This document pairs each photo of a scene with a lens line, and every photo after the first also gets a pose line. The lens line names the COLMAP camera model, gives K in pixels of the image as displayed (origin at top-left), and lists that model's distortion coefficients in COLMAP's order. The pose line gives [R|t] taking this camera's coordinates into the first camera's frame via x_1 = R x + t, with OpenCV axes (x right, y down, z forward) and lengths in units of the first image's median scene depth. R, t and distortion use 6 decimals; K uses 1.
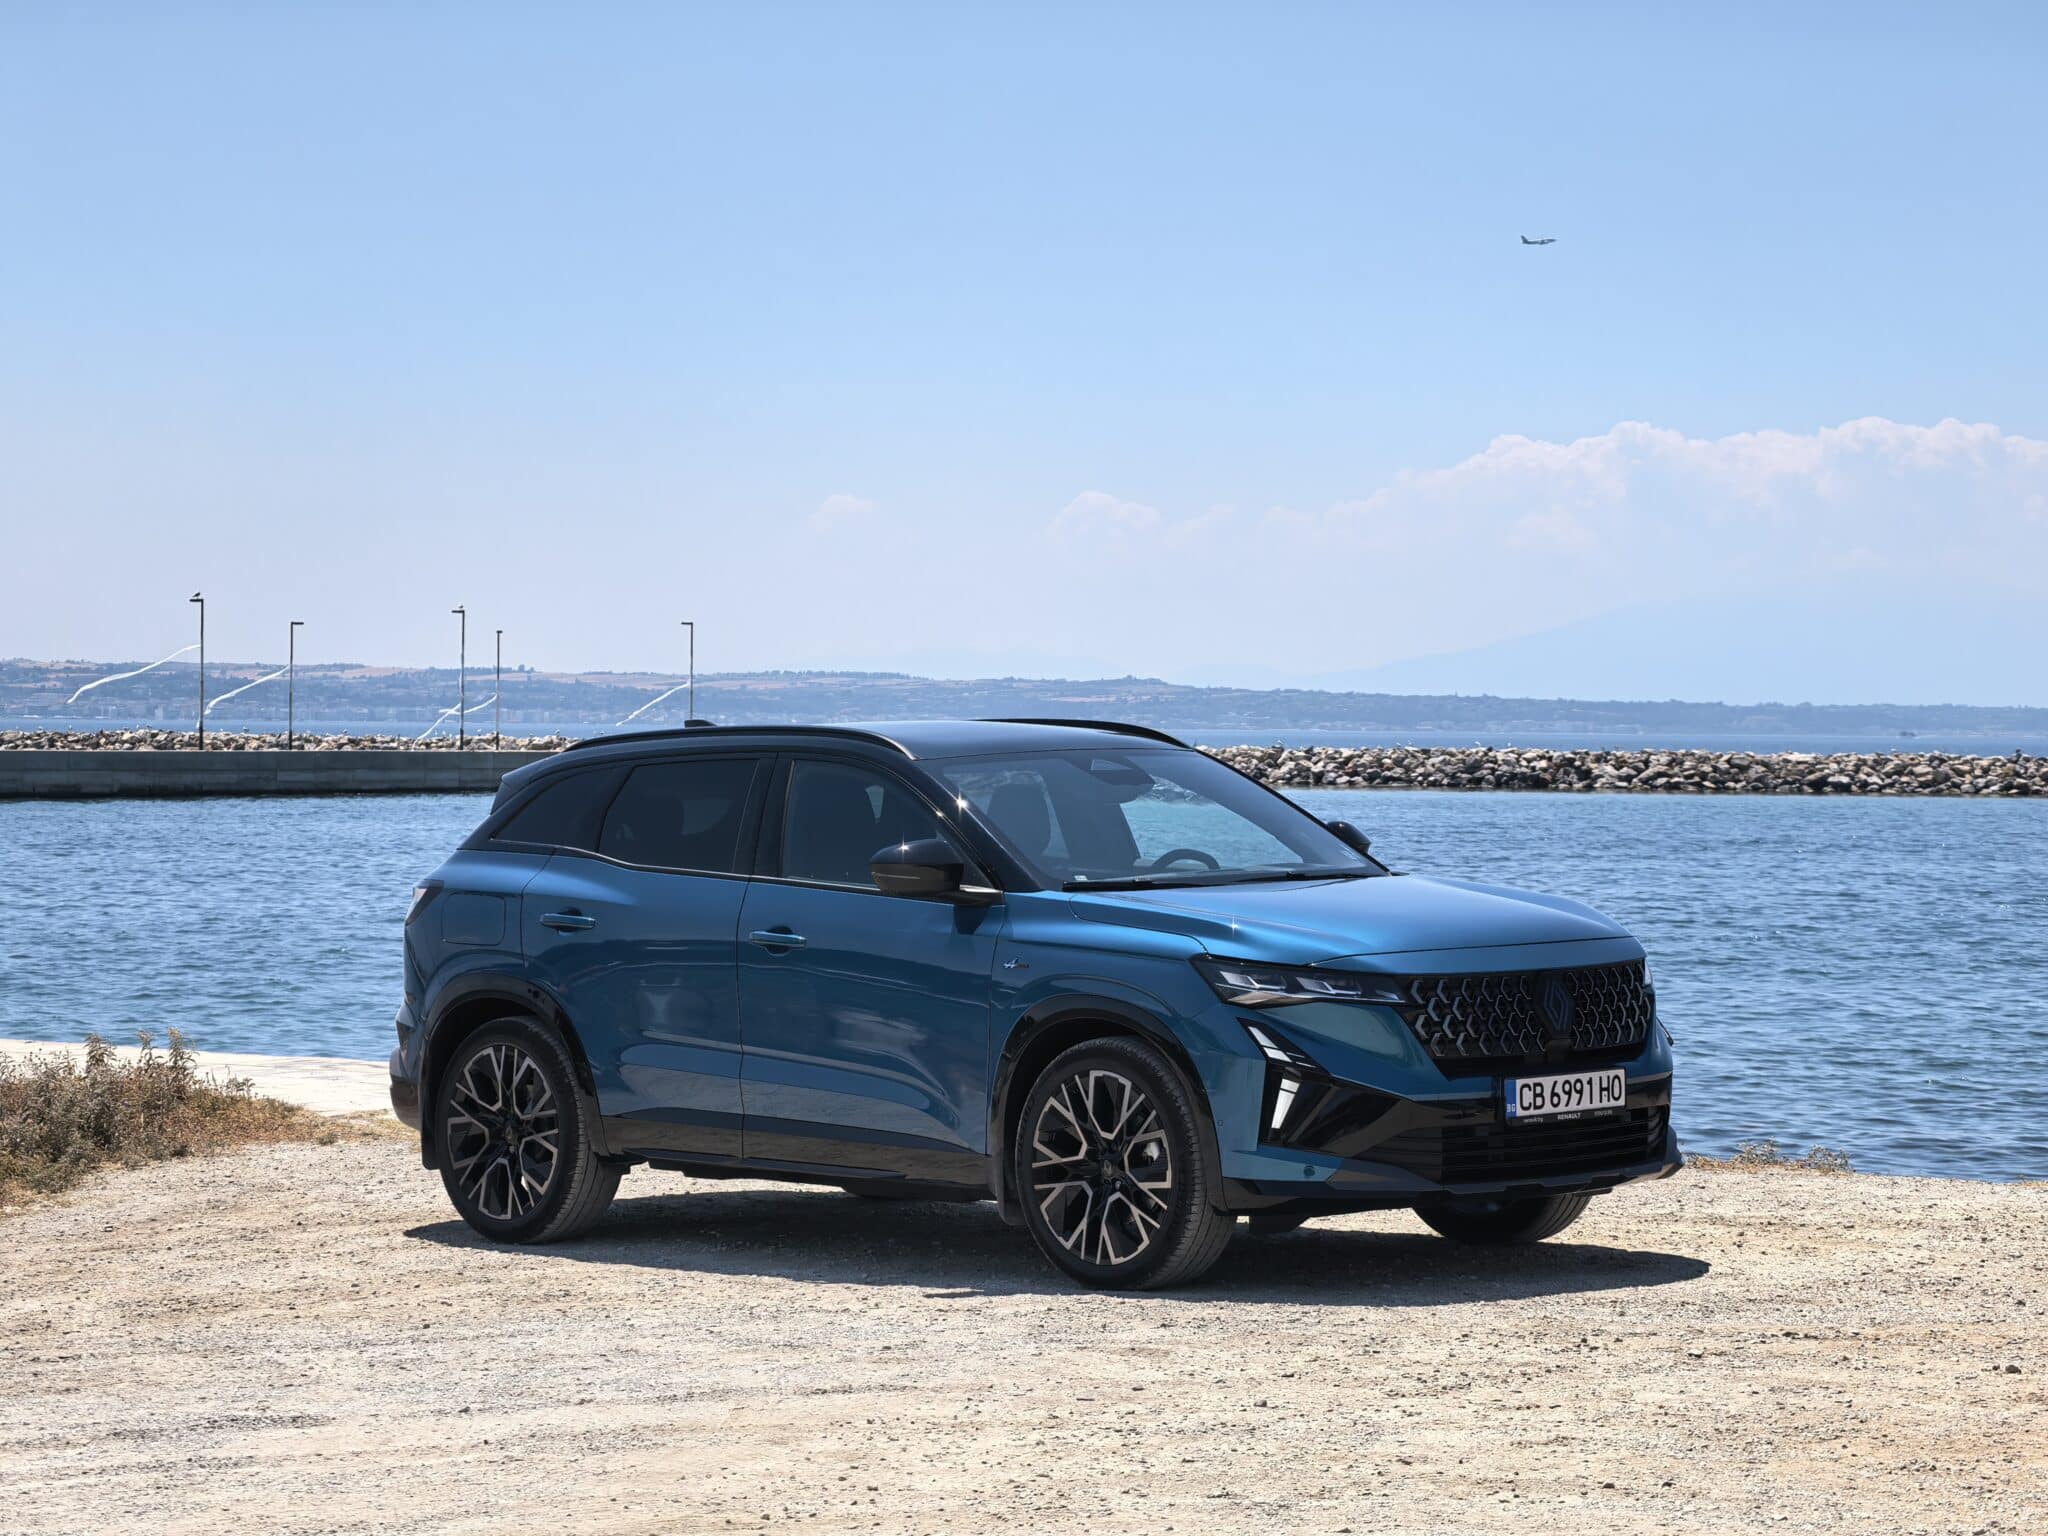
lens RADIAL K [[5481.1, 0, 1022.8], [0, 5481.1, 769.8], [0, 0, 1]] dist [0.261906, 0.000000]
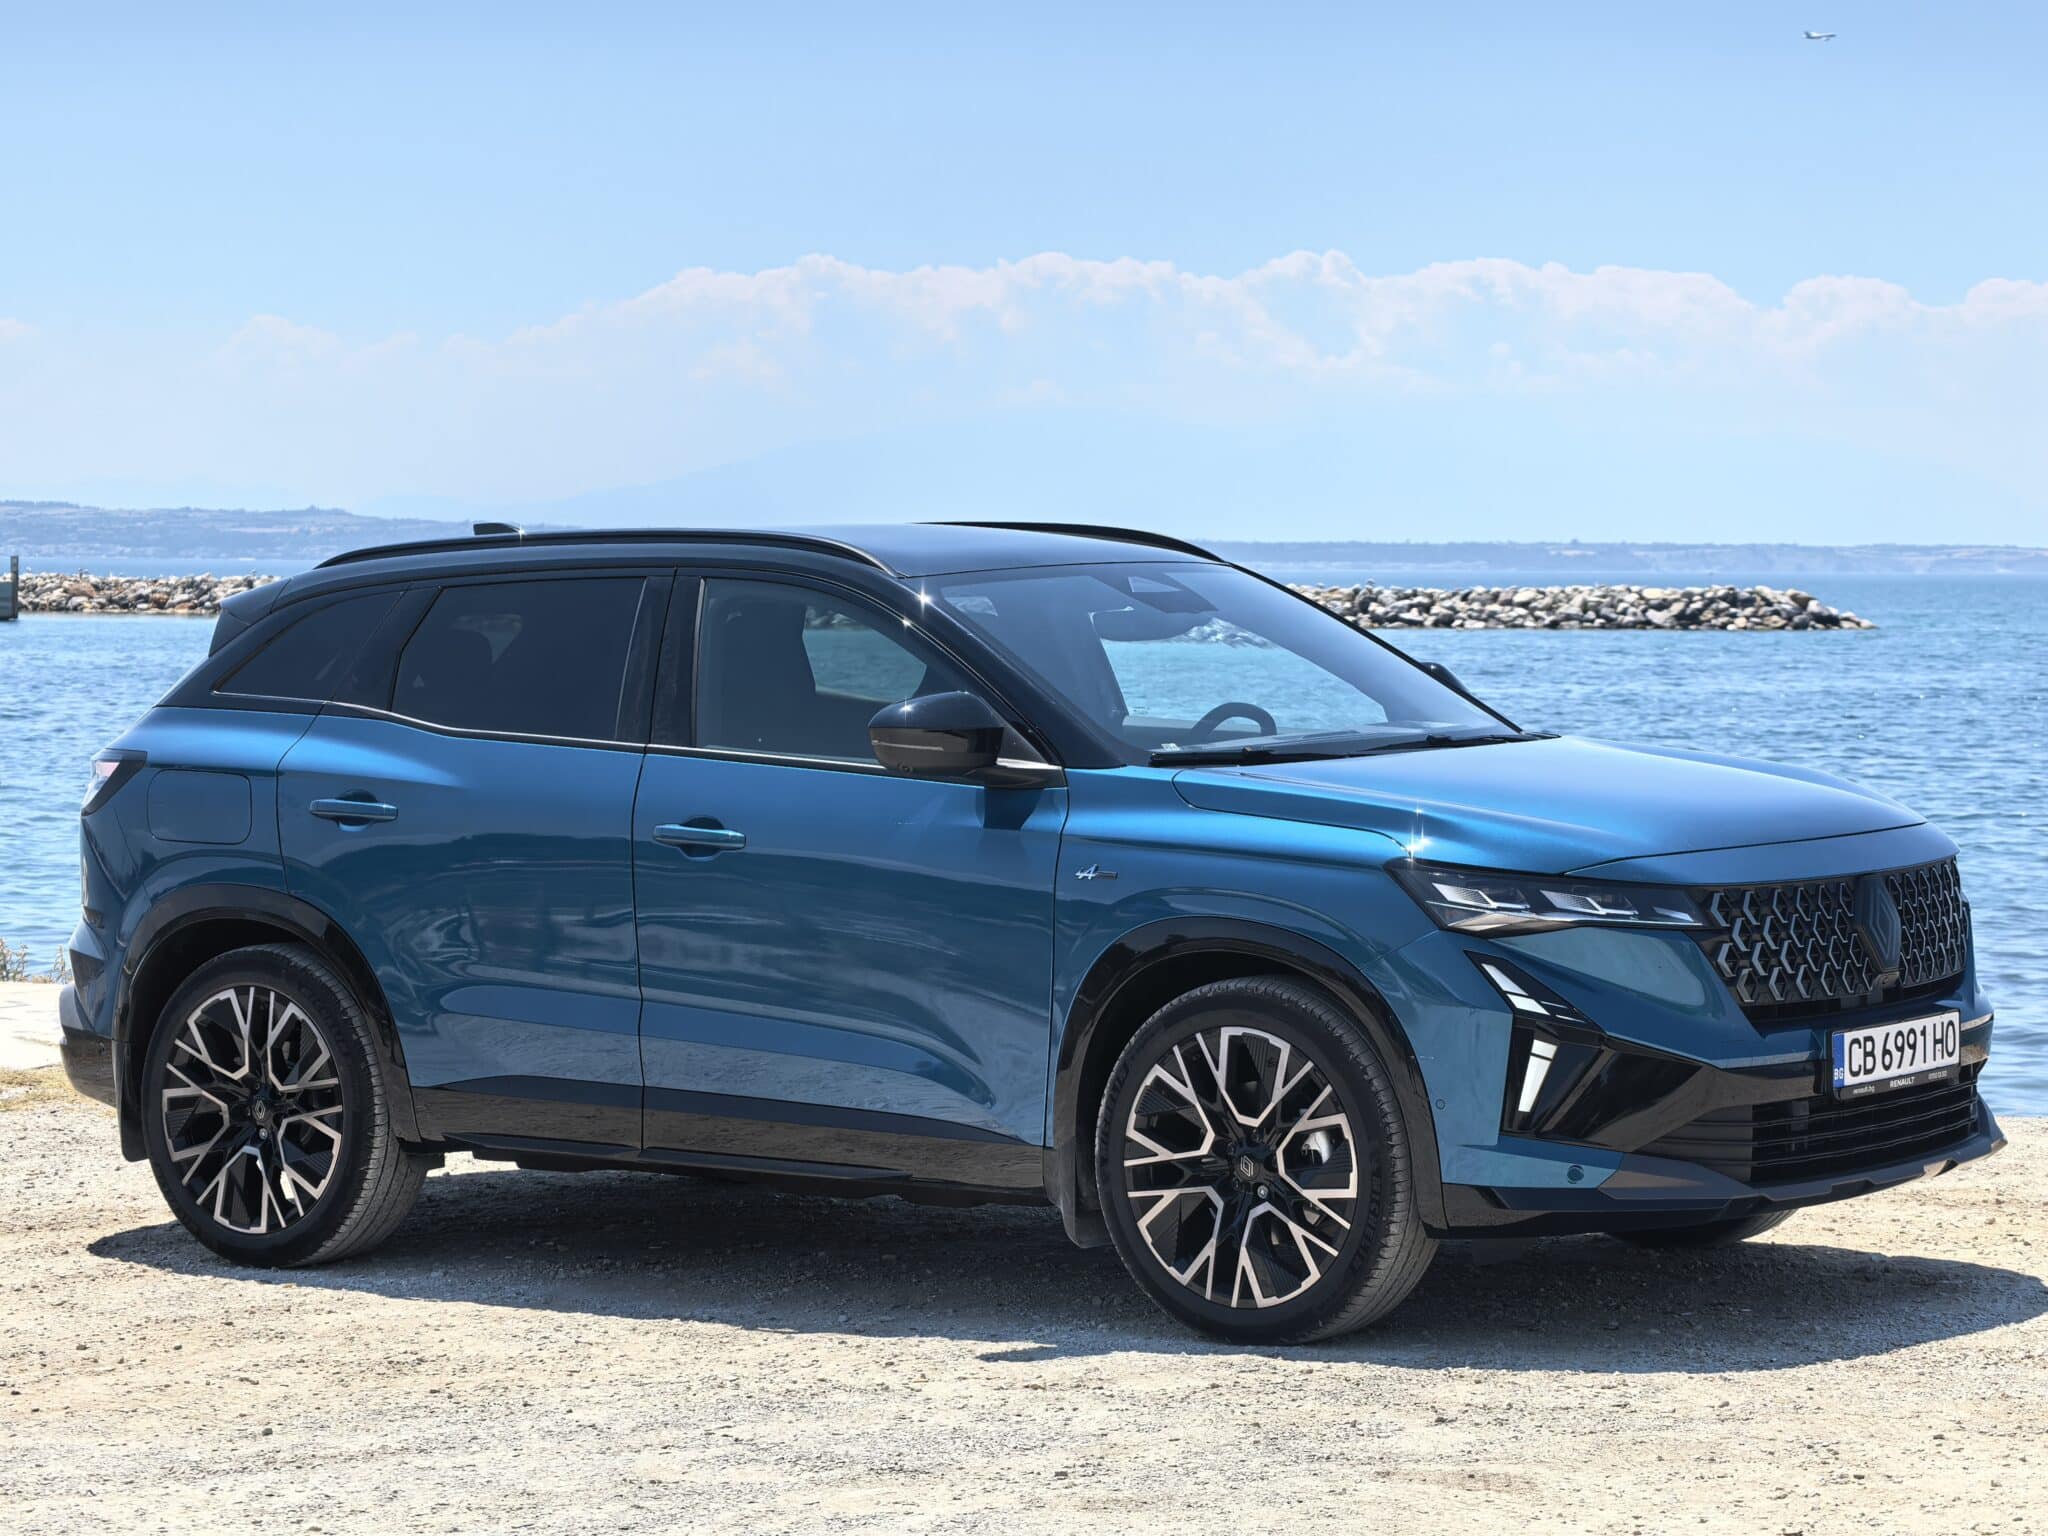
lens RADIAL K [[5481.1, 0, 1087.7], [0, 5481.1, 866.4], [0, 0, 1]] dist [0.261906, 0.000000]
pose [[0.986754, -0.010696, 0.161871, -0.112393], [0.003028, 0.998865, 0.047543, 0.001820], [-0.162195, -0.046424, 0.985666, 0.316132]]
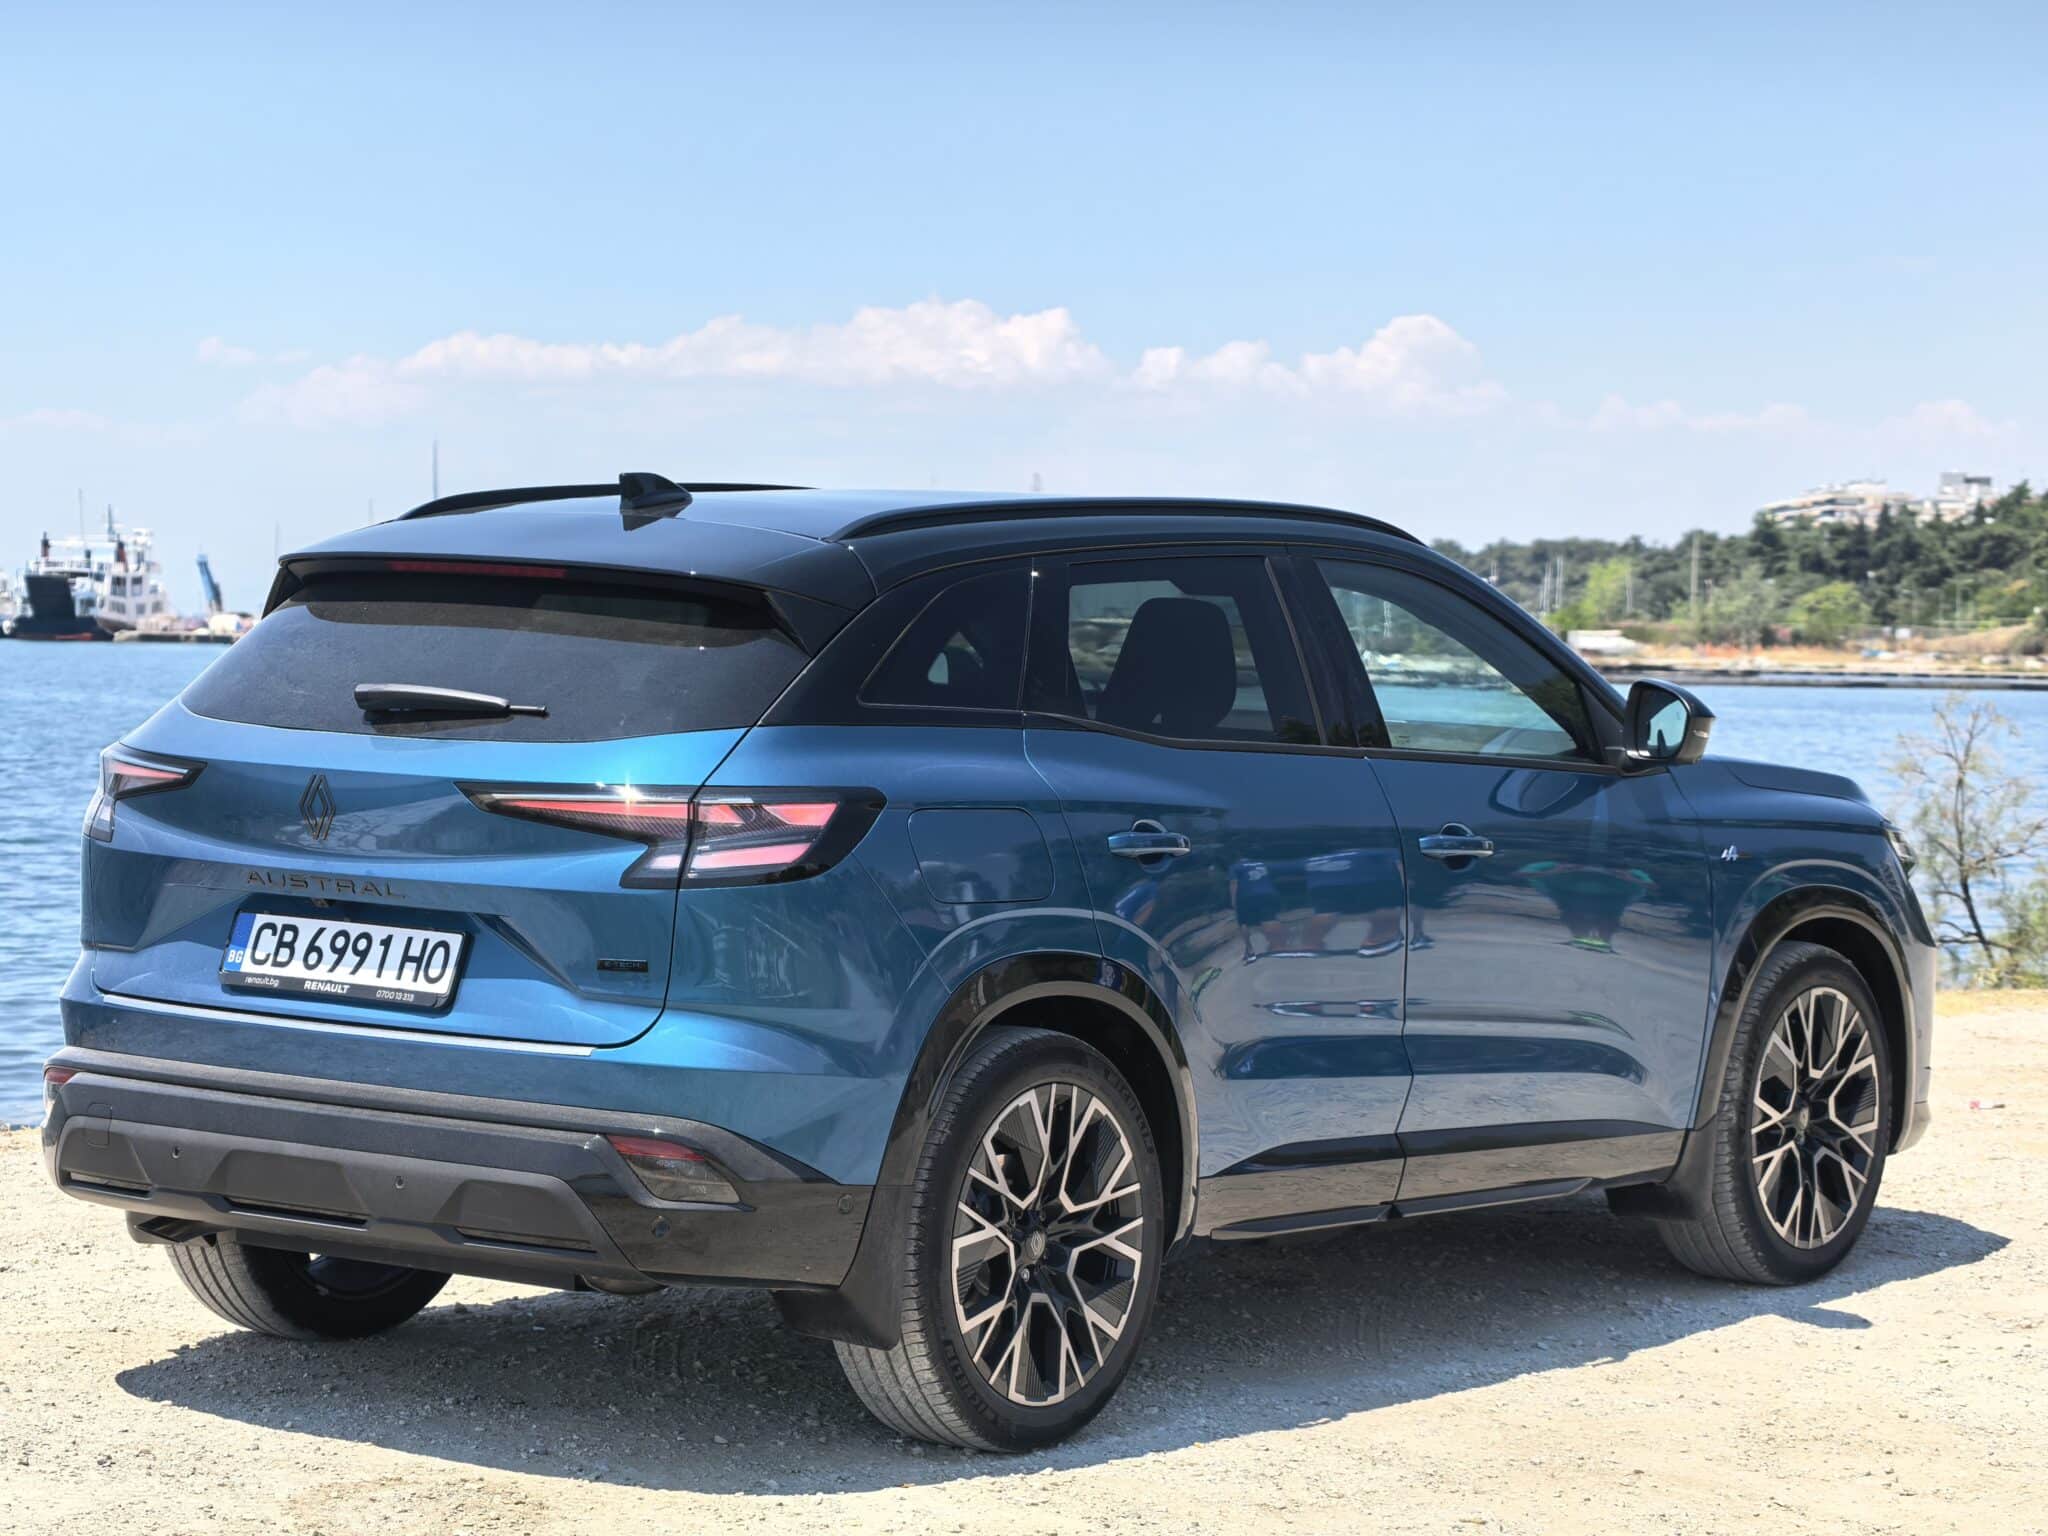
lens RADIAL K [[5481.1, 0, 1027.4], [0, 5481.1, 771.7], [0, 0, 1]] dist [0.261906, 0.000000]
pose [[-0.155921, -0.038844, 0.987005, -0.682590], [-0.013357, 0.999218, 0.037214, -0.000529], [-0.987679, -0.007381, -0.156318, 1.187186]]
